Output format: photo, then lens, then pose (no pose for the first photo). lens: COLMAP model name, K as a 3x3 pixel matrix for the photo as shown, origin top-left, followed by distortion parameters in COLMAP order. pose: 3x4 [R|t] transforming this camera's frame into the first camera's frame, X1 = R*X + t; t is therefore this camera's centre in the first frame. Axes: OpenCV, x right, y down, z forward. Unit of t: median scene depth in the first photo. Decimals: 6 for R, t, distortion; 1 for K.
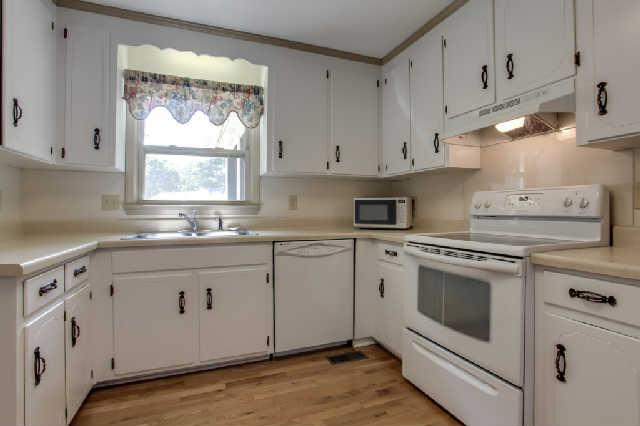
lens RADIAL K [[318.5, 0, 319.1], [0, 318.5, 211.6], [0, 0, 1]] dist [-0.034112, 0.006749]
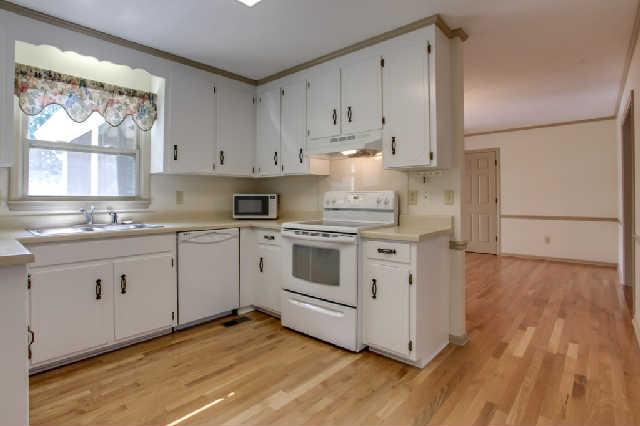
lens RADIAL K [[318.5, 0, 320.4], [0, 318.5, 208.3], [0, 0, 1]] dist [-0.034112, 0.006749]
pose [[0.886550, -0.009131, 0.462543, -0.215085], [-0.000732, 0.999776, 0.021140, -0.019961], [-0.462633, -0.019080, 0.886345, -0.293491]]
